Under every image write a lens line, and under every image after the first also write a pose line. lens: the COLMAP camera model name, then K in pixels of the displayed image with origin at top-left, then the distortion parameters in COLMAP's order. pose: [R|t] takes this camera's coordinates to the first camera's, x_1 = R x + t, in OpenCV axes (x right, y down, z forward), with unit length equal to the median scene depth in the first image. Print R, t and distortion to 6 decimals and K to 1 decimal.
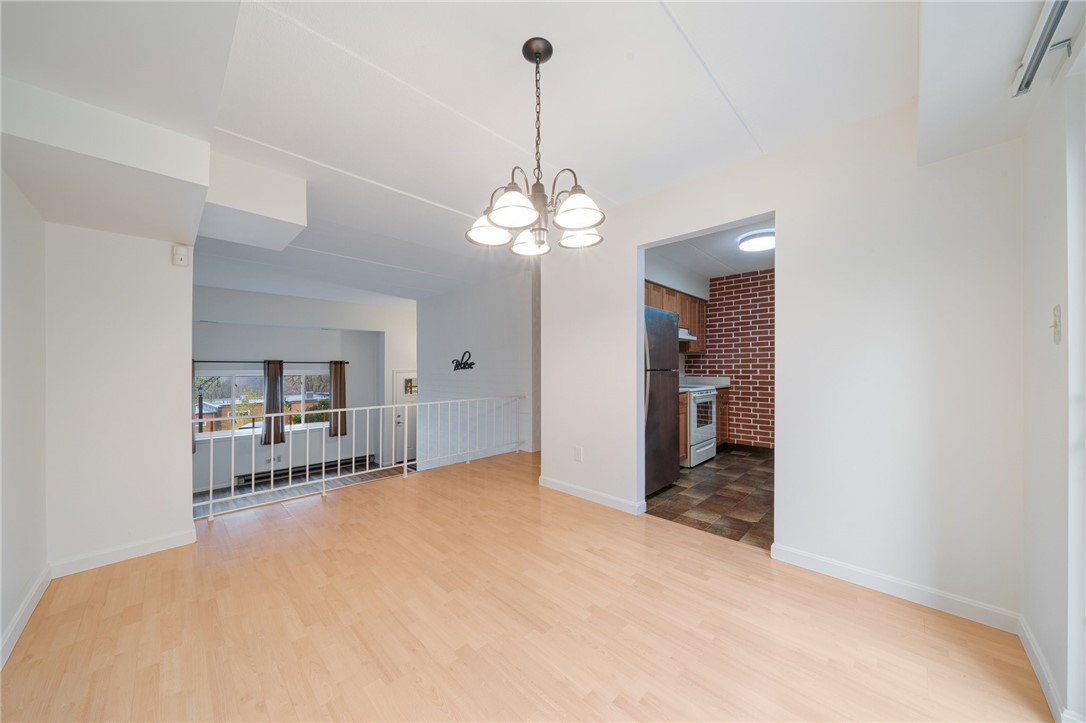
lens RADIAL K [[371.7, 0, 541.3], [0, 371.7, 367.4], [0, 0, 1]] dist [-0.002224, 0.000049]
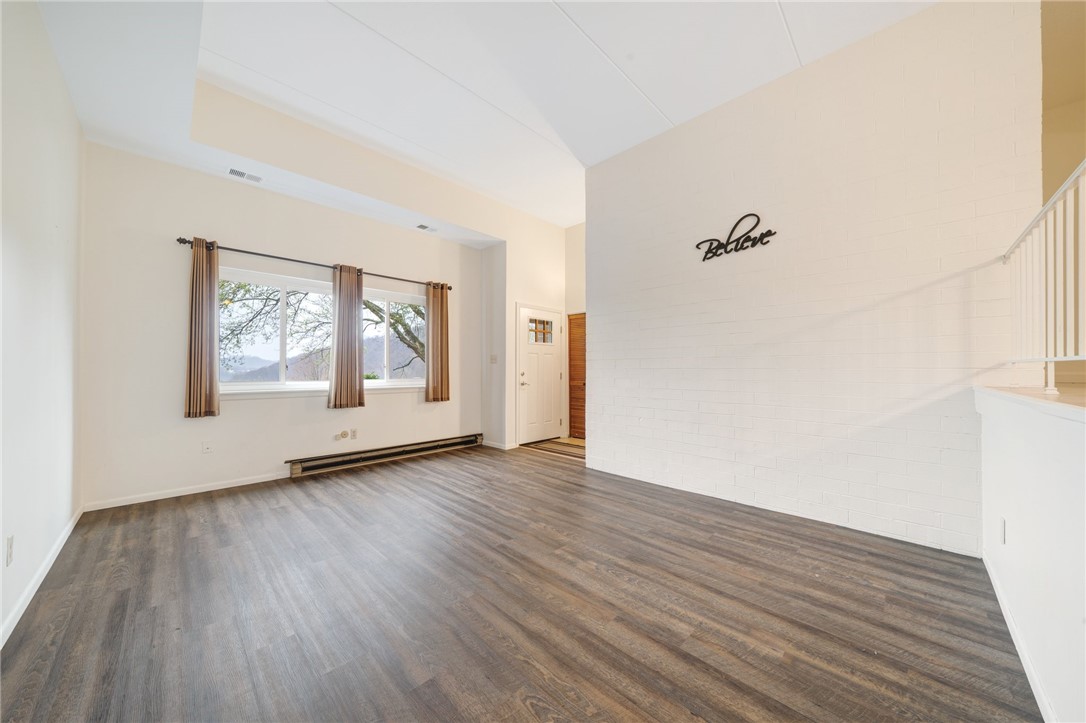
lens RADIAL K [[371.7, 0, 543.5], [0, 371.7, 366.7], [0, 0, 1]] dist [-0.002224, 0.000049]
pose [[0.999992, -0.001262, 0.003829, -0.380666], [0.001292, 0.999969, -0.007802, 0.134843], [-0.003819, 0.007807, 0.999962, 0.375190]]
